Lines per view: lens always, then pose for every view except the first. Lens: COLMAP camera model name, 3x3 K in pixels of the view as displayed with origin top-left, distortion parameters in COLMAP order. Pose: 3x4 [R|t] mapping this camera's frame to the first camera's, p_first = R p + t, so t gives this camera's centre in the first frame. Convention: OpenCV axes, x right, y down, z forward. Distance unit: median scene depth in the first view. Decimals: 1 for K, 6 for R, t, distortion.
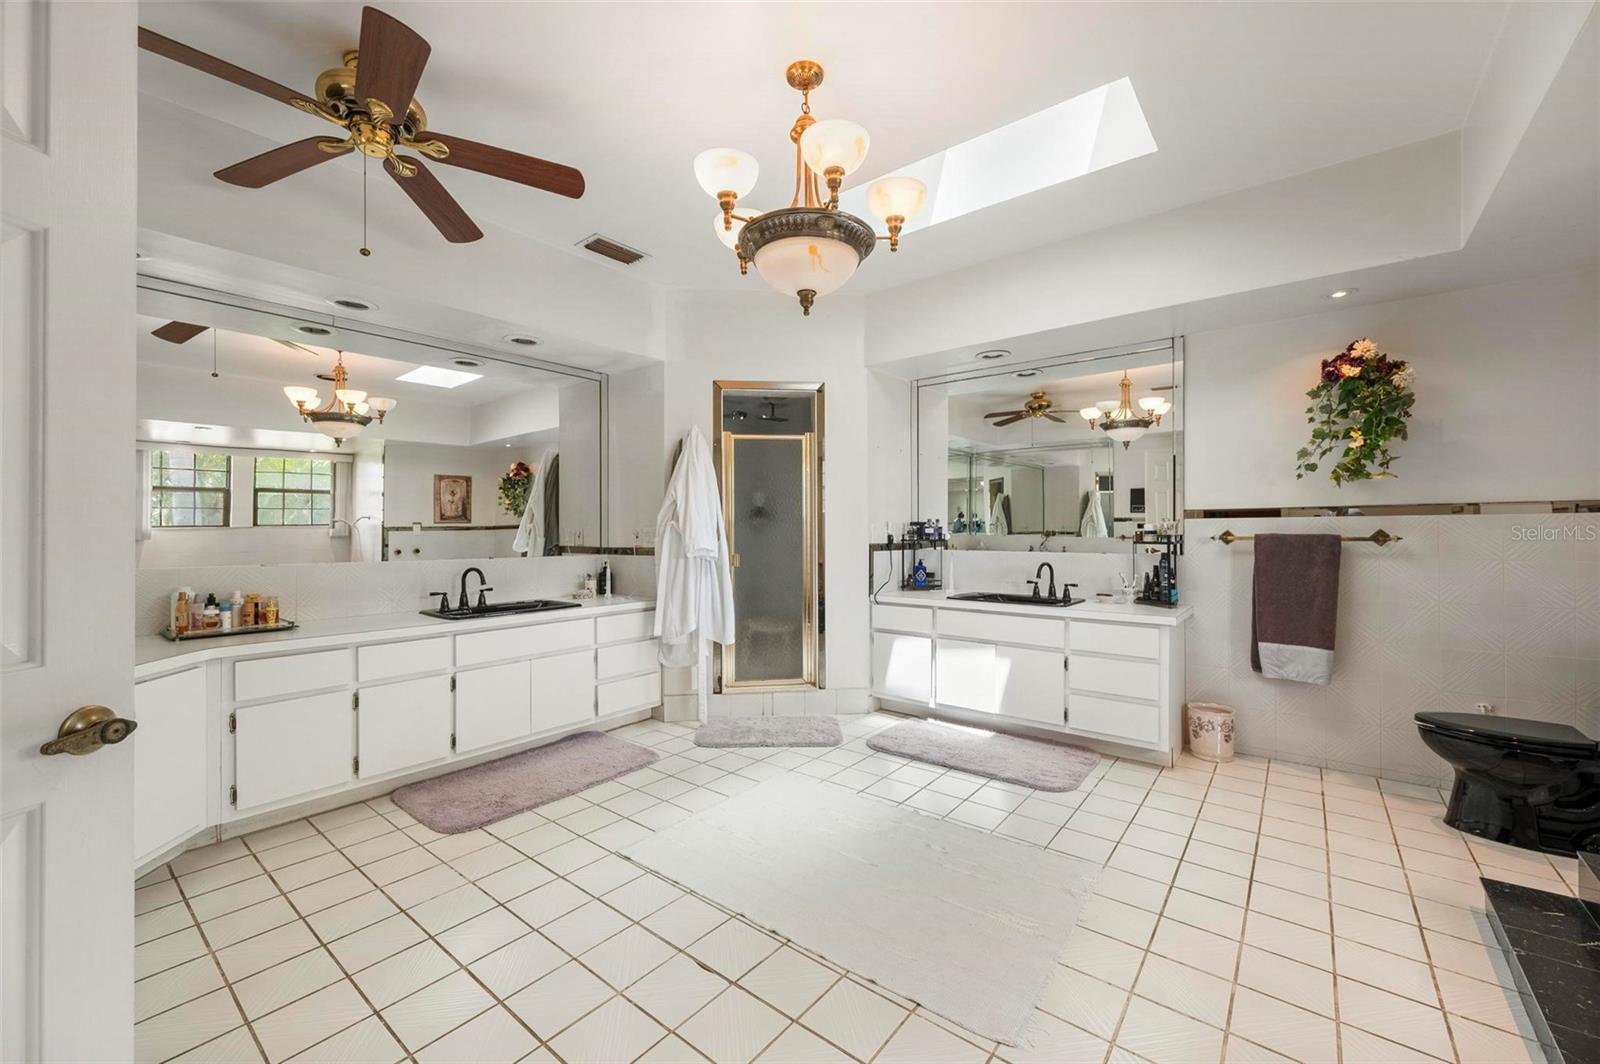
lens RADIAL K [[637.7, 0, 802.2], [0, 637.7, 528.7], [0, 0, 1]] dist [-0.000950, -0.000156]
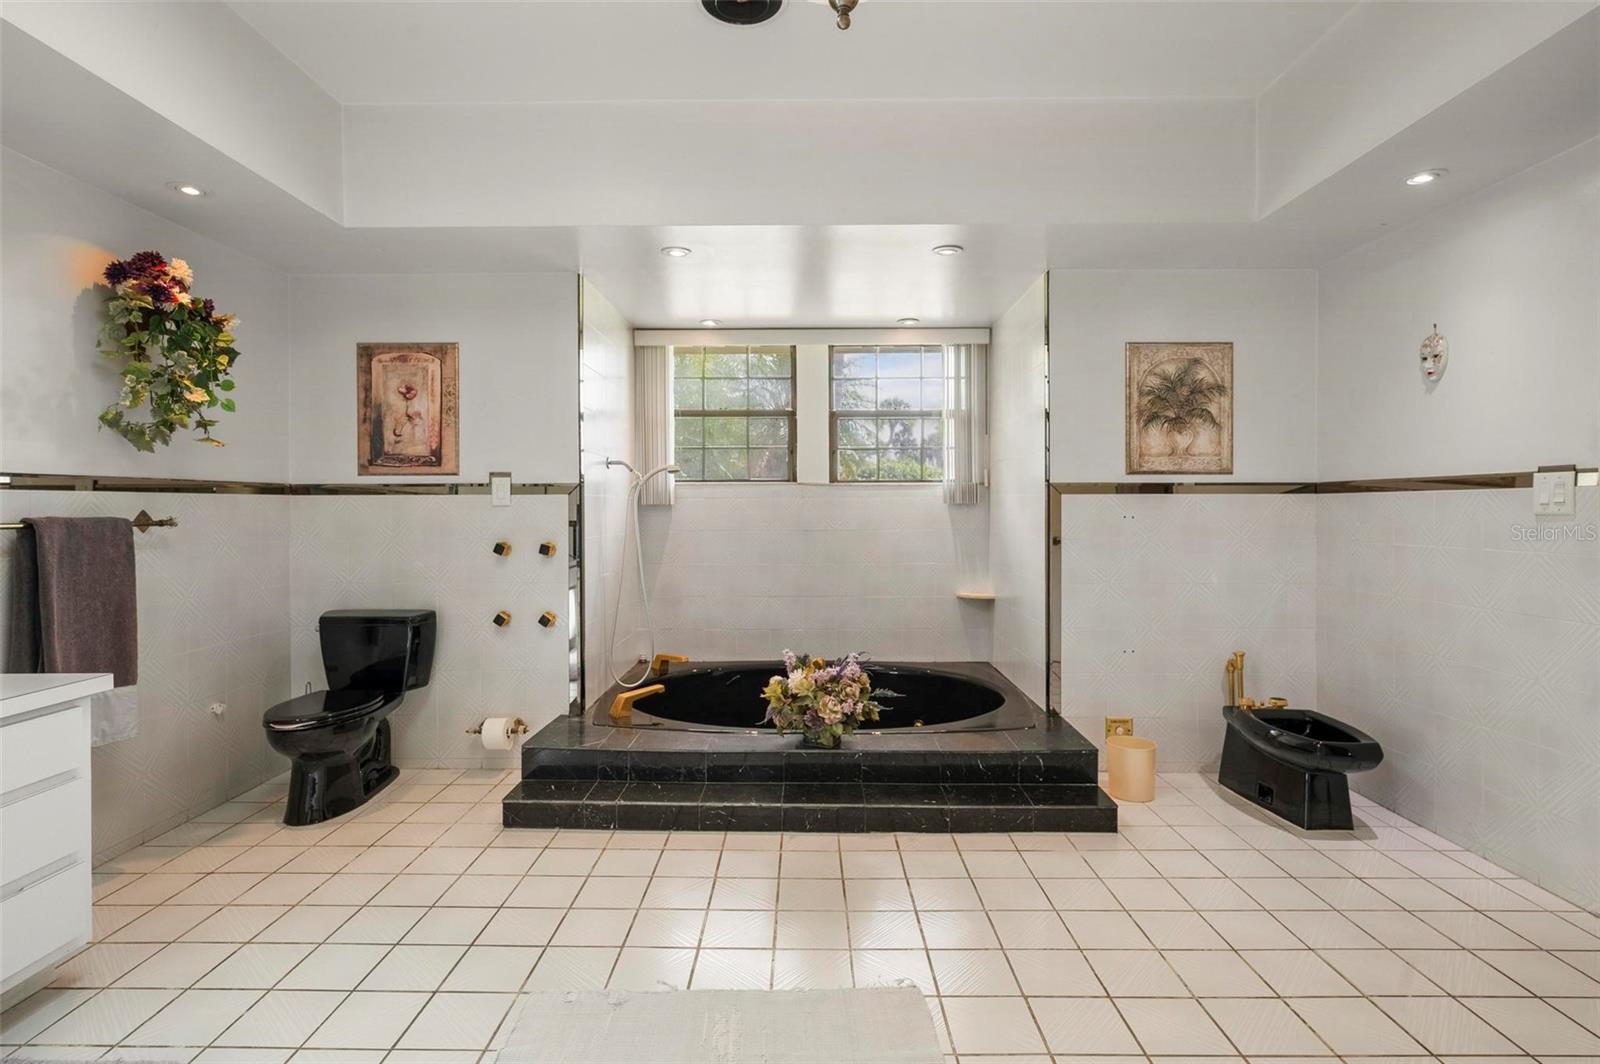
lens RADIAL K [[775.7, 0, 796.6], [0, 775.7, 515.8], [0, 0, 1]] dist [0.001871, -0.002572]
pose [[-0.605019, -0.001503, 0.796210, -0.245825], [0.006048, 0.999961, 0.006483, 0.005341], [-0.796188, 0.008737, -0.604986, 0.832927]]
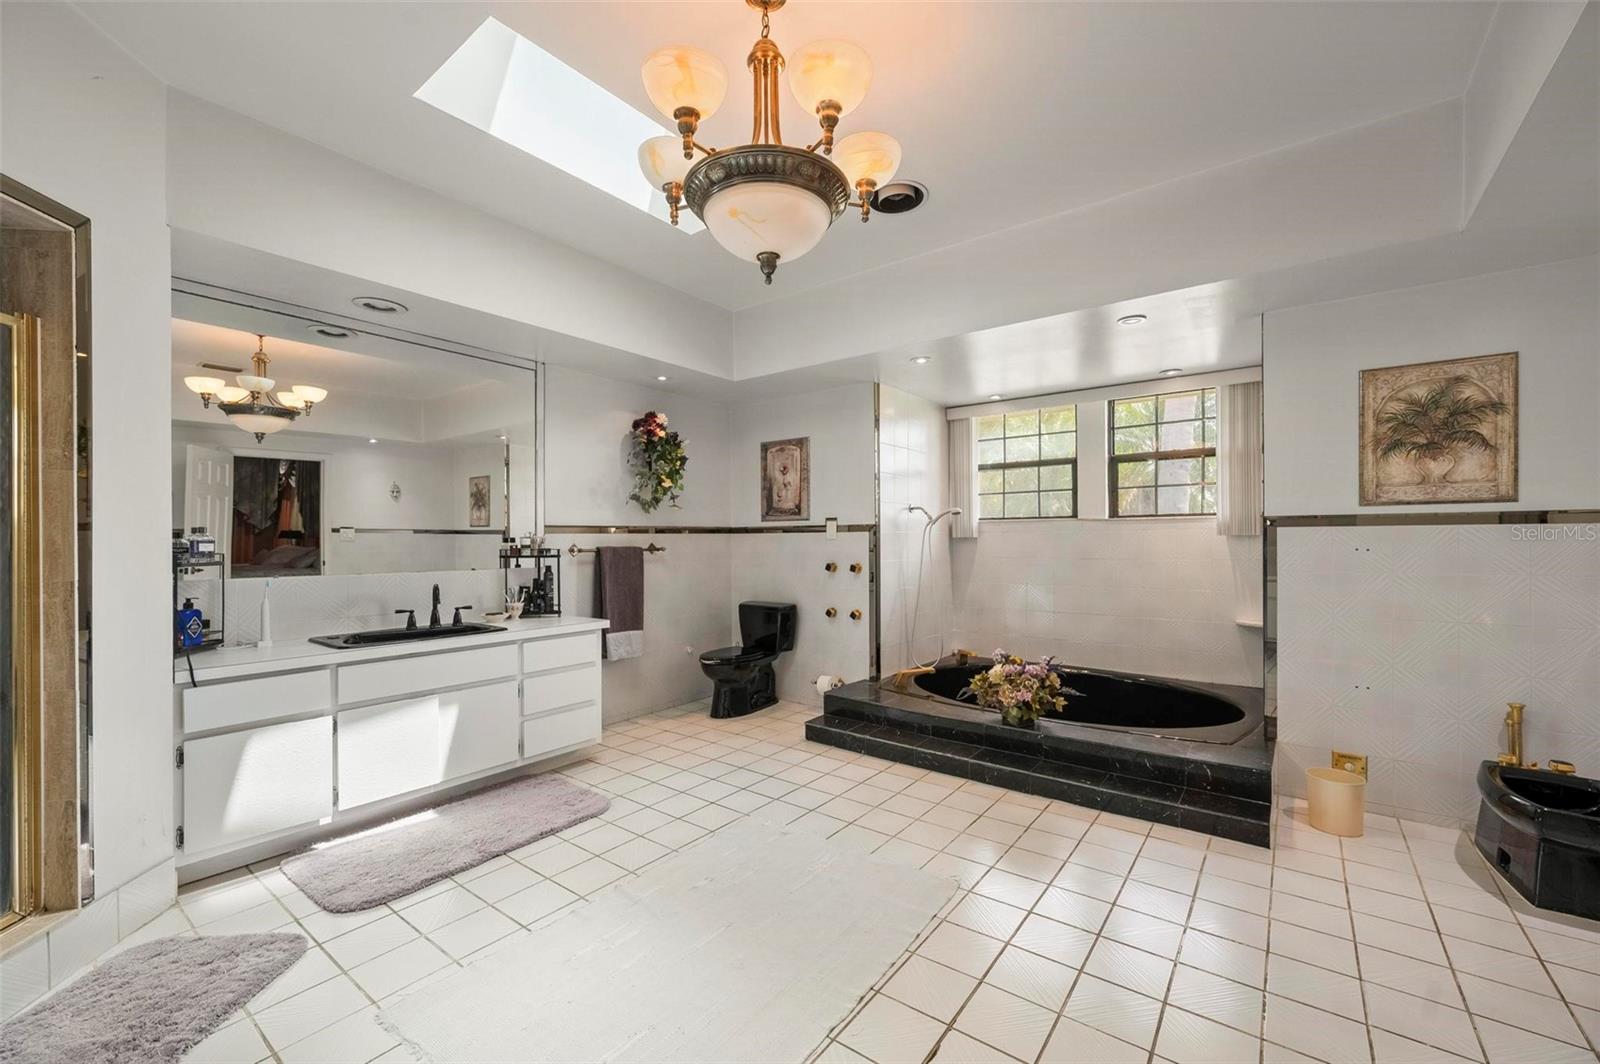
lens RADIAL K [[637.7, 0, 810.4], [0, 637.7, 541.8], [0, 0, 1]] dist [-0.000950, -0.000156]
pose [[-0.022858, 0.001974, 0.999737, -0.498922], [0.006469, 0.999977, -0.001826, 0.003365], [-0.999718, 0.006426, -0.022871, 0.593475]]
